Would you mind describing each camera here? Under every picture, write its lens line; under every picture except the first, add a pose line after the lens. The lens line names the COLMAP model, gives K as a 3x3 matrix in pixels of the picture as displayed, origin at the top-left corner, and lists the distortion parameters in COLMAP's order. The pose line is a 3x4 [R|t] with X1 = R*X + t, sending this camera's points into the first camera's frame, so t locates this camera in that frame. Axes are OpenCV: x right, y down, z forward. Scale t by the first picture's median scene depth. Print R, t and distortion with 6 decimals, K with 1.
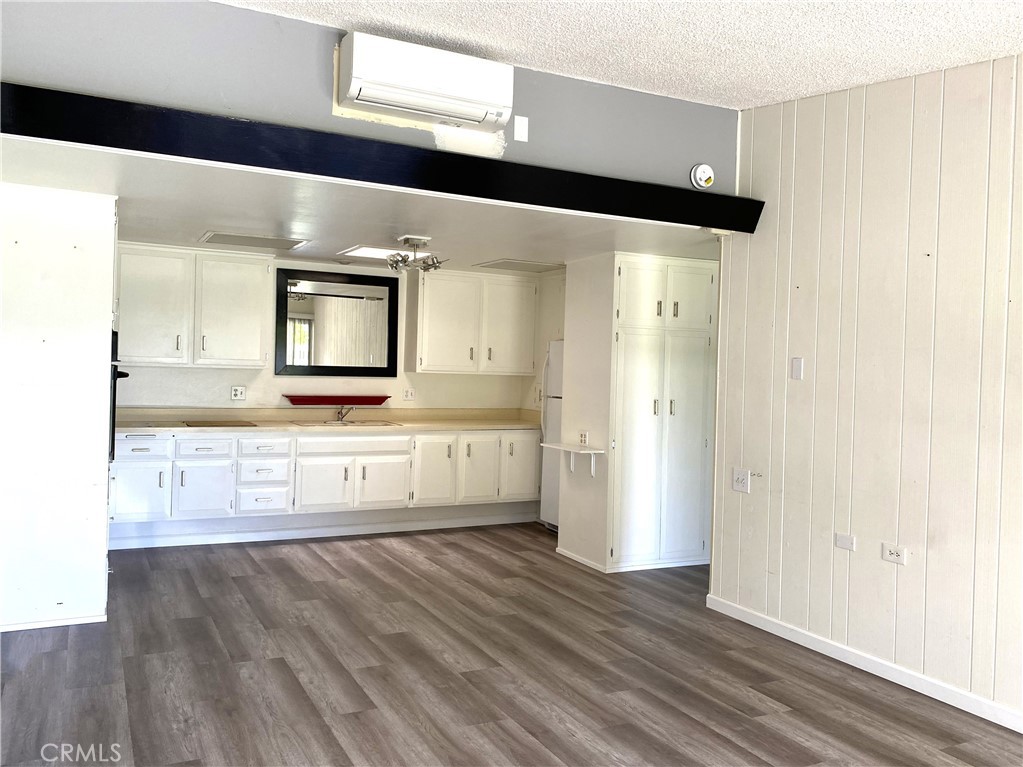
lens RADIAL K [[773.4, 0, 506.7], [0, 773.4, 382.4], [0, 0, 1]] dist [-0.000823, 0.003382]
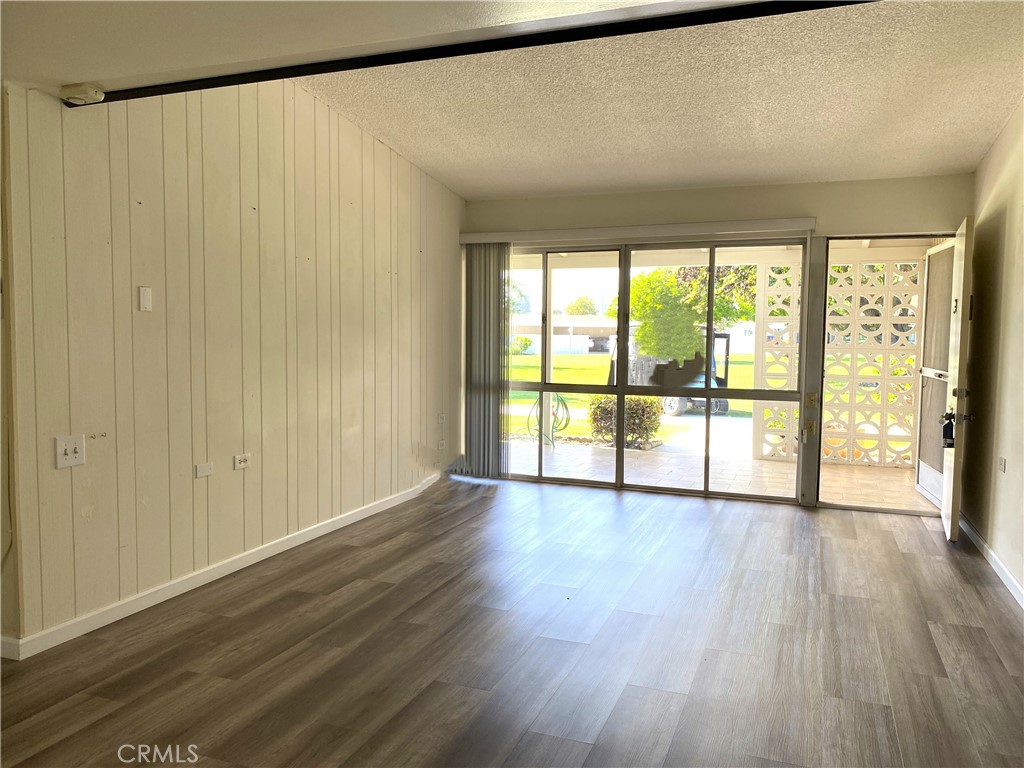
lens RADIAL K [[774.1, 0, 512.5], [0, 774.1, 383.9], [0, 0, 1]] dist [-0.000823, 0.003382]
pose [[-0.649541, -0.087691, 0.755253, -0.751232], [-0.013500, 0.994500, 0.103860, -0.021722], [-0.760207, 0.057265, -0.647153, 1.713151]]
